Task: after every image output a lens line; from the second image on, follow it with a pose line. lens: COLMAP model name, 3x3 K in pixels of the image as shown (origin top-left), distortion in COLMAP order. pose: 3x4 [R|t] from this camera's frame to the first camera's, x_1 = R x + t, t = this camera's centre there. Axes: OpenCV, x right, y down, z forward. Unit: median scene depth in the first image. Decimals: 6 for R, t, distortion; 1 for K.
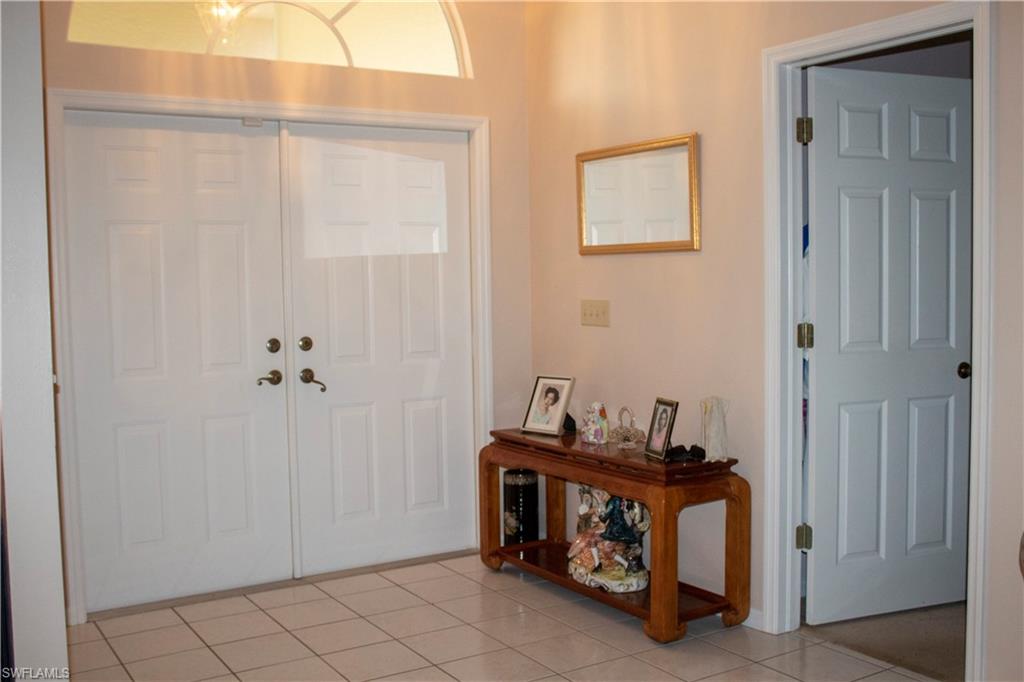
lens RADIAL K [[1064.0, 0, 509.9], [0, 1064.0, 332.1], [0, 0, 1]] dist [-0.044078, 0.000000]
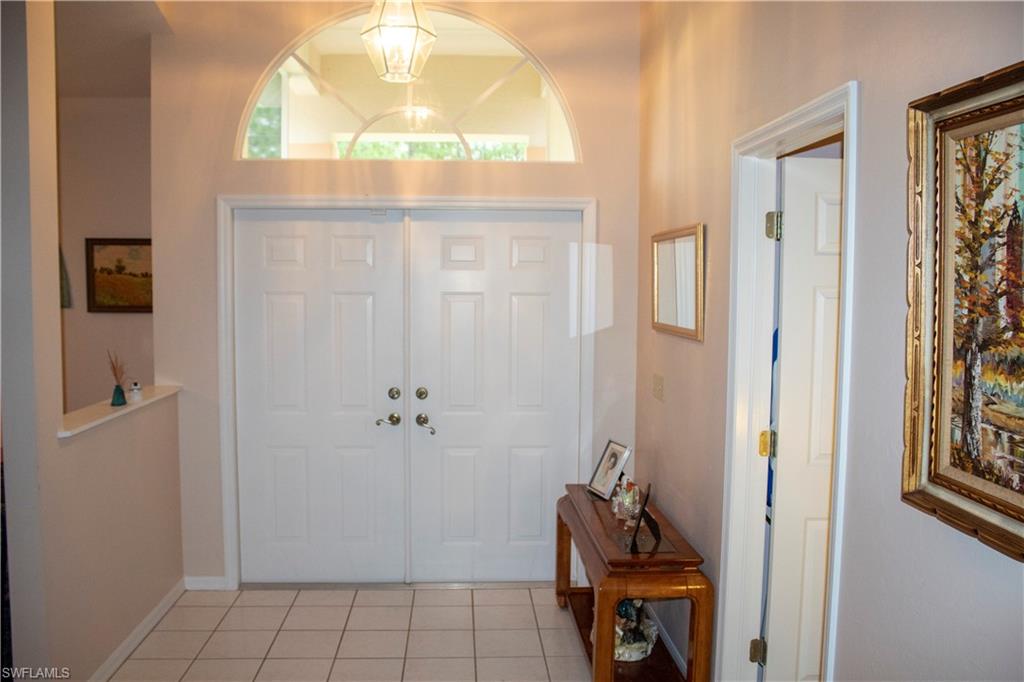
lens RADIAL K [[854.4, 0, 512.3], [0, 854.4, 347.4], [0, 0, 1]] dist [-0.156059, 0.125715]
pose [[0.882305, 0.060021, -0.466836, 0.356329], [-0.049000, 0.998160, 0.035723, -0.082917], [0.468121, -0.008644, 0.883622, 0.201551]]
